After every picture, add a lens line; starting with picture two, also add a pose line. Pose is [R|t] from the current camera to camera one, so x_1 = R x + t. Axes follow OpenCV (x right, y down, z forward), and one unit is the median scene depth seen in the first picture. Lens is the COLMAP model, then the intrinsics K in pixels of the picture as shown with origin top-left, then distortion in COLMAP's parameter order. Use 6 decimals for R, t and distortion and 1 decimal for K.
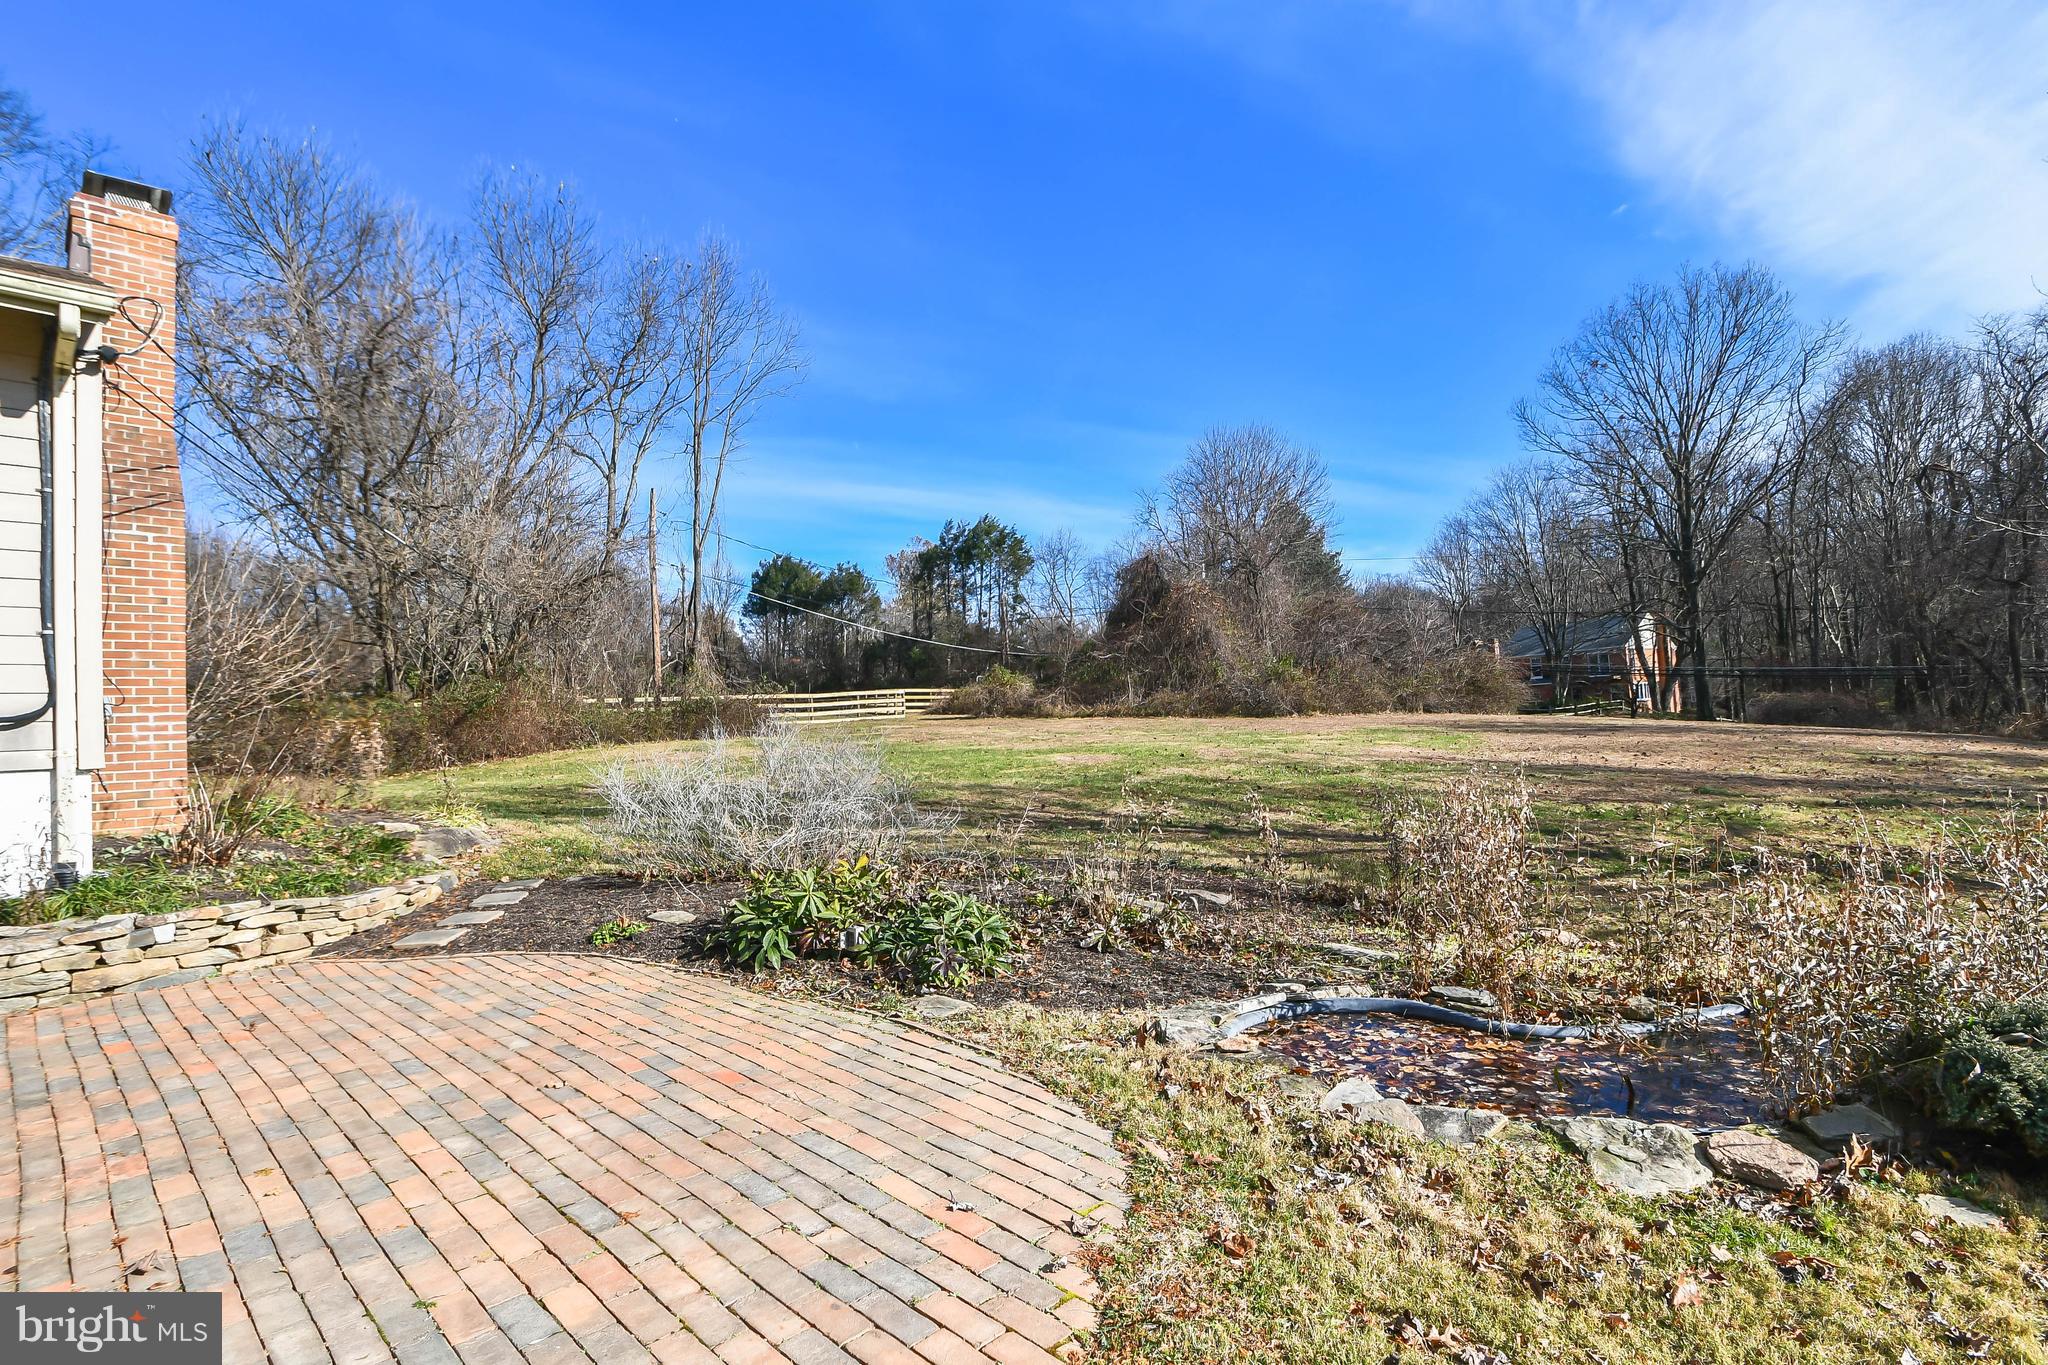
lens RADIAL K [[983.3, 0, 1004.7], [0, 983.3, 685.8], [0, 0, 1]] dist [-0.000942, -0.009169]
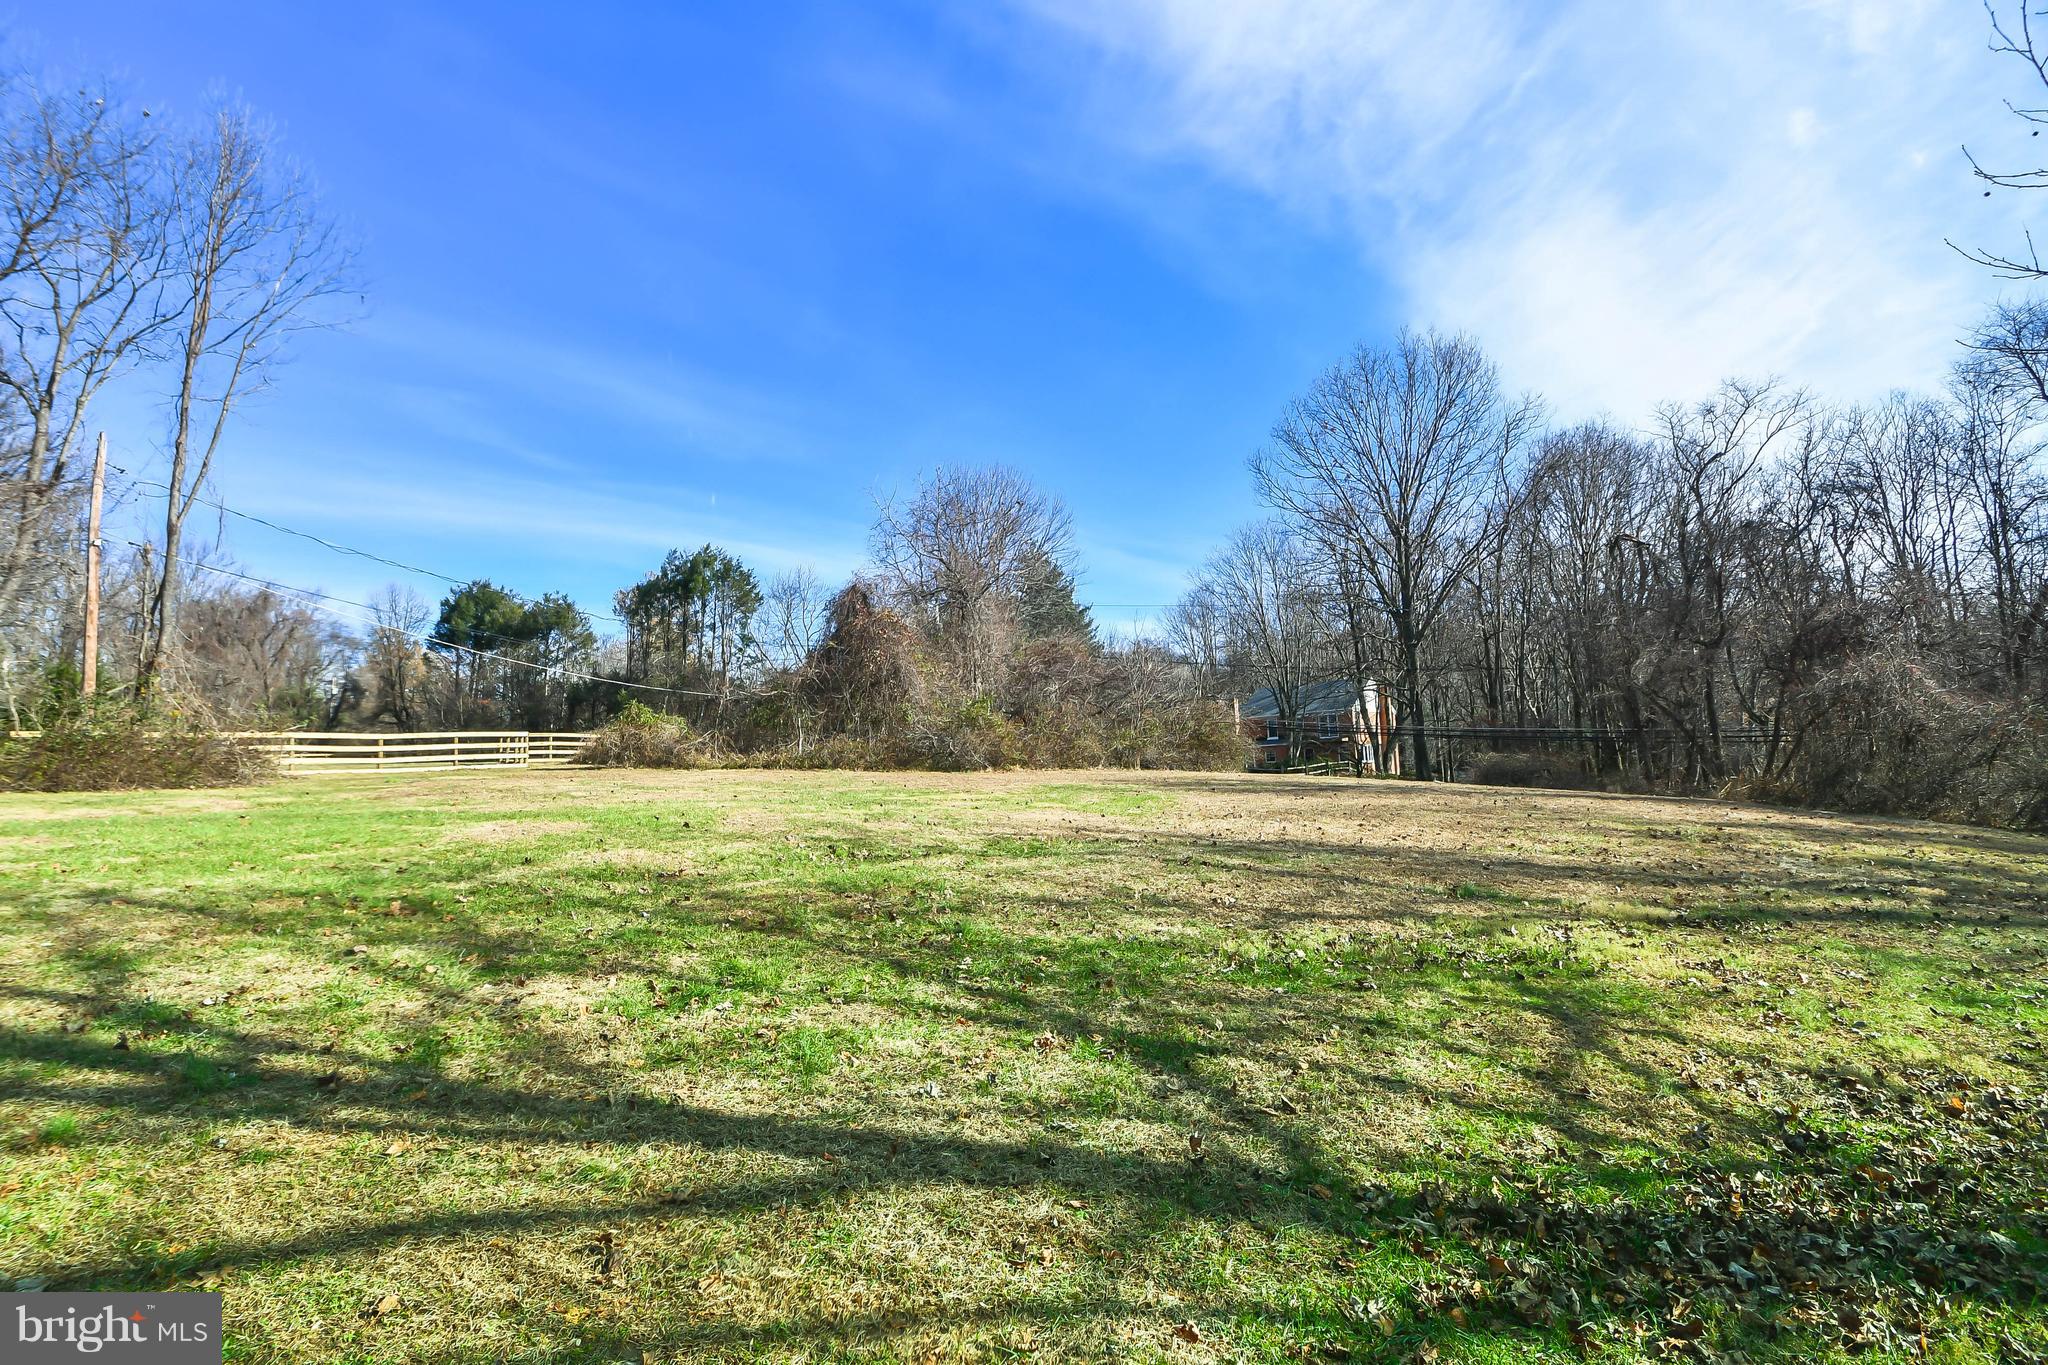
lens RADIAL K [[983.3, 0, 1004.7], [0, 983.3, 685.8], [0, 0, 1]] dist [-0.000942, -0.009169]
pose [[0.974681, 0.031747, 0.221337, 0.079686], [-0.018804, 0.998001, -0.060343, 0.006224], [-0.222810, 0.054653, 0.973329, 0.124084]]
